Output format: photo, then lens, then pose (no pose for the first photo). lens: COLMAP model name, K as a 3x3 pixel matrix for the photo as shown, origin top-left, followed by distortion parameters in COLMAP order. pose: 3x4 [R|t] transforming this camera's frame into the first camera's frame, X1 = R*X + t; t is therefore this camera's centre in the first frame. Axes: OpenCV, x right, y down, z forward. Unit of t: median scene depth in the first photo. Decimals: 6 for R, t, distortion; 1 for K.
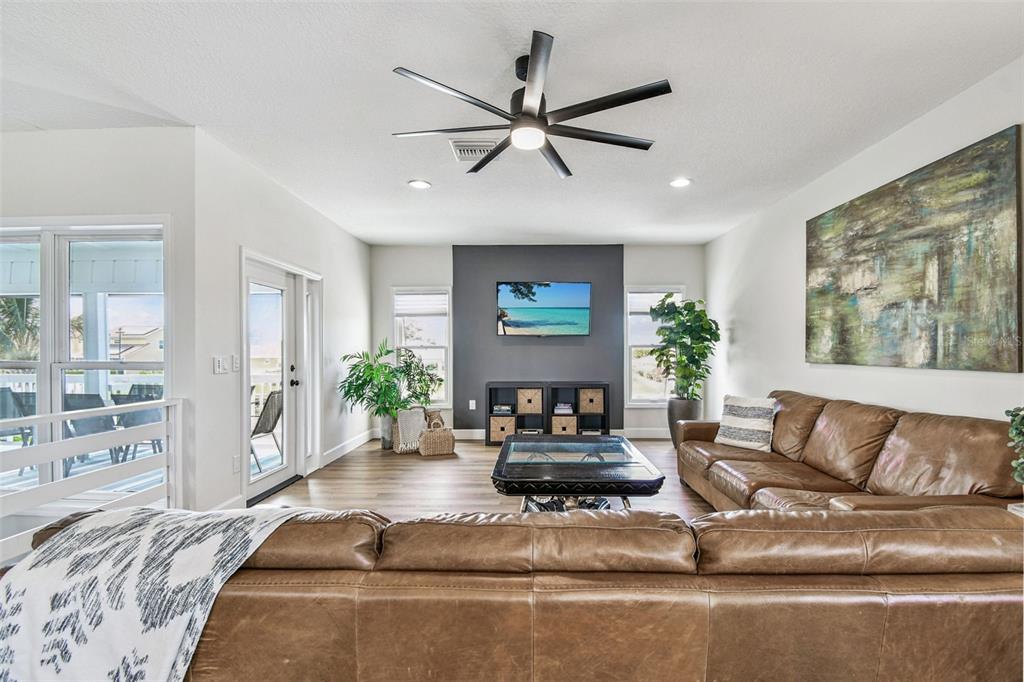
lens RADIAL K [[465.4, 0, 512.2], [0, 465.4, 346.7], [0, 0, 1]] dist [0.001481, -0.015016]
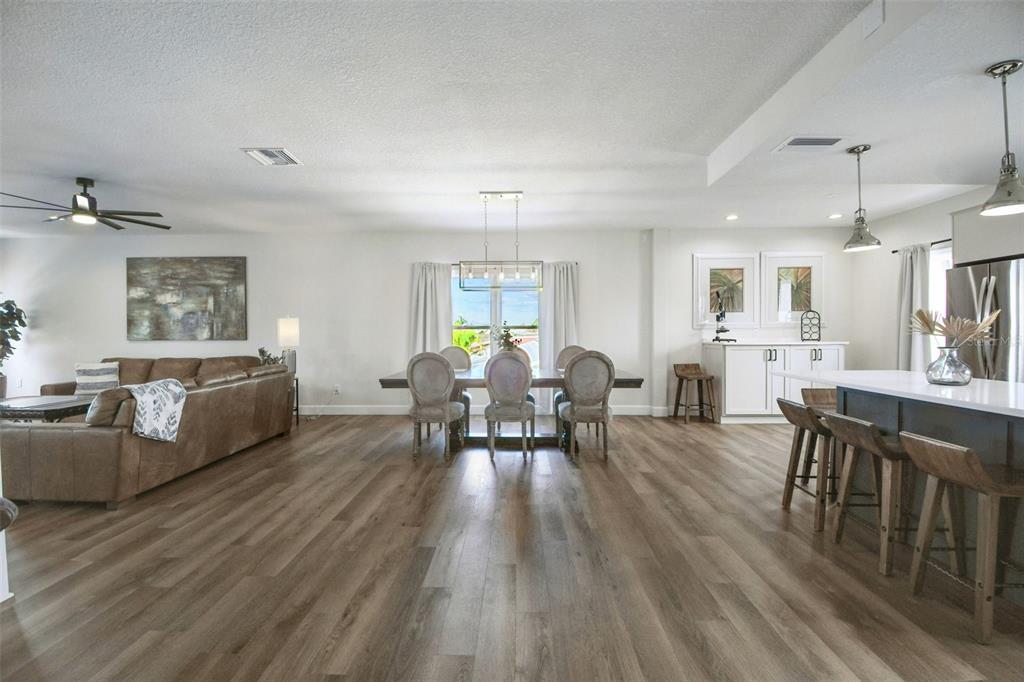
lens RADIAL K [[451.2, 0, 508.7], [0, 451.2, 329.0], [0, 0, 1]] dist [-0.000659, -0.000224]
pose [[0.003417, 0.002290, 0.999992, -1.307393], [-0.001567, 0.999996, -0.002285, -0.008592], [-0.999993, -0.001559, 0.003421, -0.529704]]
